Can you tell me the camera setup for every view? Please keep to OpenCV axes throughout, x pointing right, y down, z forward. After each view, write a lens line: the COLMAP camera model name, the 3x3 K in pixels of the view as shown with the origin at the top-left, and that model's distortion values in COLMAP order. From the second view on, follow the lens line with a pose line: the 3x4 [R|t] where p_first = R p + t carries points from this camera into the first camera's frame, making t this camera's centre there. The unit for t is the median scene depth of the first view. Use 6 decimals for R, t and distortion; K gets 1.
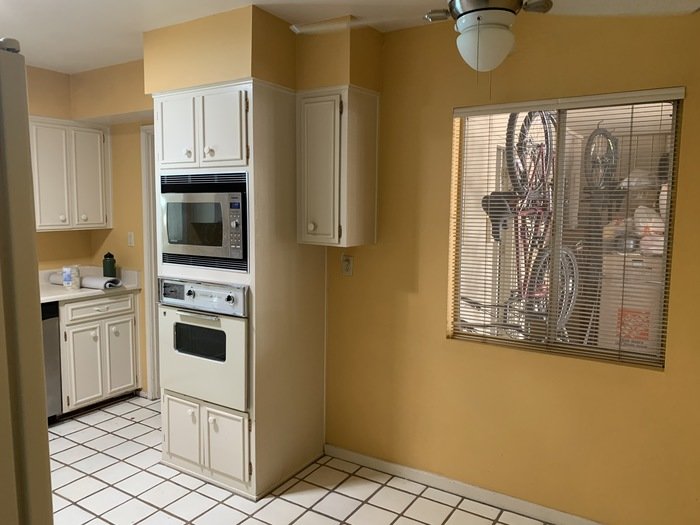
lens RADIAL K [[543.1, 0, 345.4], [0, 543.1, 261.9], [0, 0, 1]] dist [0.092787, -0.116411]
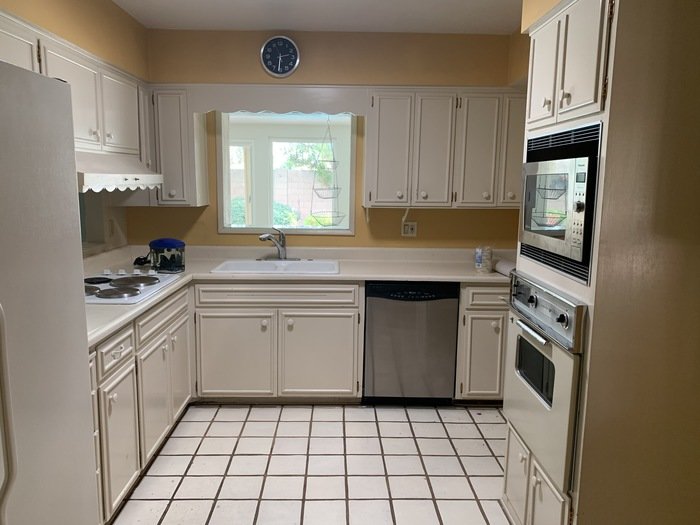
lens RADIAL K [[543.1, 0, 345.4], [0, 543.1, 261.9], [0, 0, 1]] dist [0.092787, -0.116411]
pose [[0.545667, 0.120427, -0.829304, 0.172565], [-0.088682, 0.992362, 0.085754, -0.032042], [0.833297, 0.026751, 0.552179, 0.367374]]
